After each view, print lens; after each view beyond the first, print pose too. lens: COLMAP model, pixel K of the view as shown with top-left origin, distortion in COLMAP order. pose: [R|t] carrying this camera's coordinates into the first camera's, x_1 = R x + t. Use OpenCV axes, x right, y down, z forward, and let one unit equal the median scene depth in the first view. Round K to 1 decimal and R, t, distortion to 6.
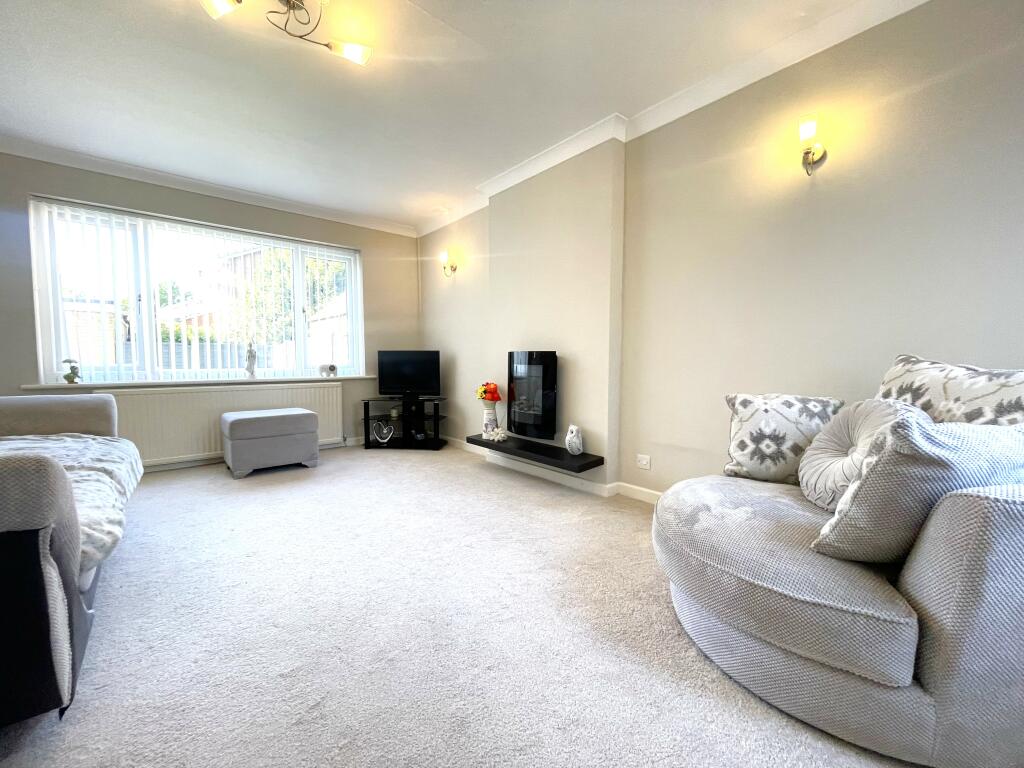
lens RADIAL K [[413.6, 0, 511.7], [0, 413.6, 382.8], [0, 0, 1]] dist [-0.001476, -0.000313]
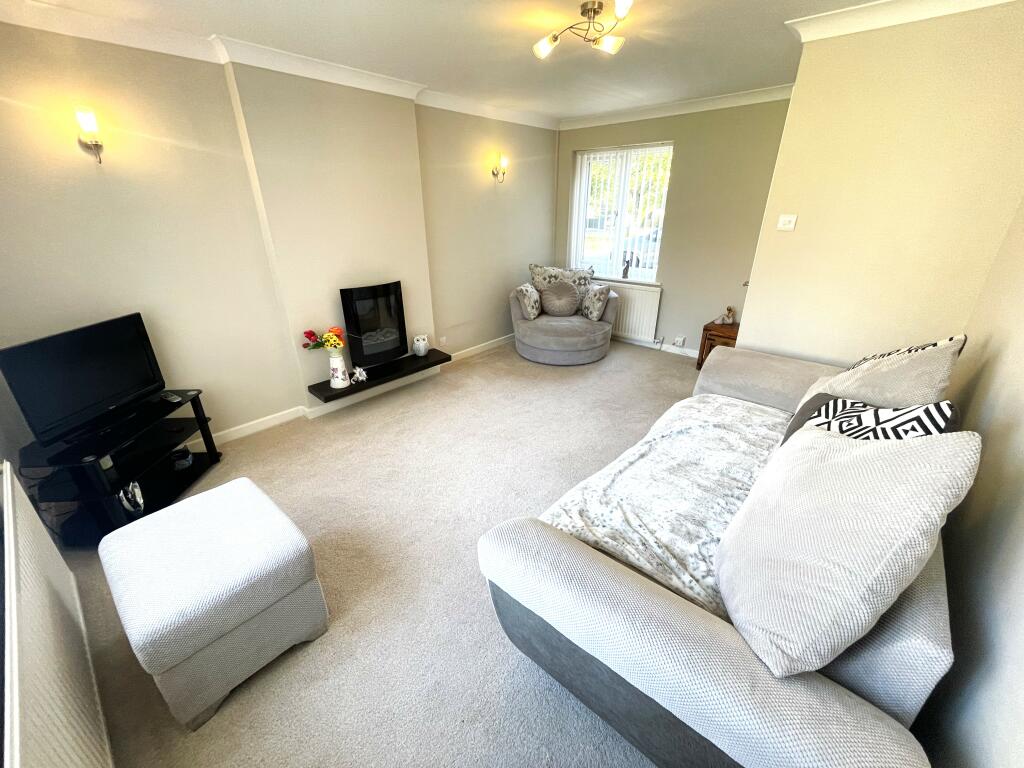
lens RADIAL K [[413.6, 0, 504.7], [0, 413.6, 386.8], [0, 0, 1]] dist [-0.001476, -0.000313]
pose [[-0.137567, -0.402922, 0.904837, -1.161849], [0.059298, 0.908533, 0.413583, -0.281112], [-0.988716, 0.110551, -0.101092, 0.880031]]
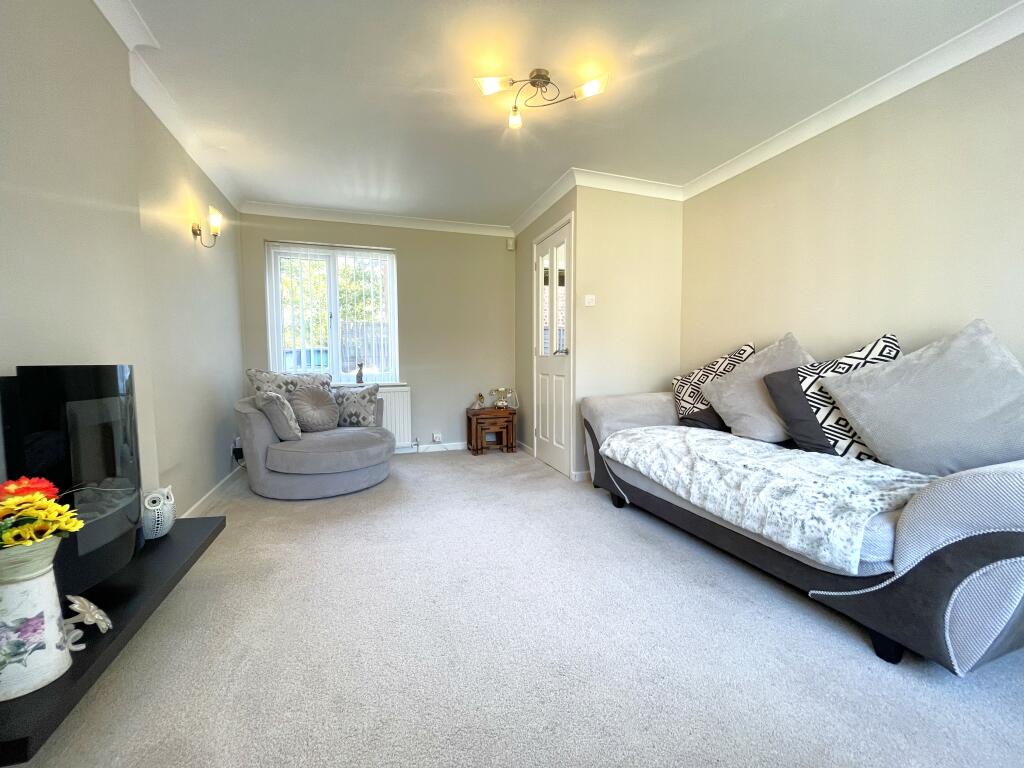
lens RADIAL K [[413.6, 0, 509.8], [0, 413.6, 386.9], [0, 0, 1]] dist [-0.001476, -0.000313]
pose [[-0.932106, -0.020807, 0.361588, -0.536238], [0.023845, 0.992657, 0.118586, -0.101507], [-0.361401, 0.119157, -0.924765, 1.349492]]
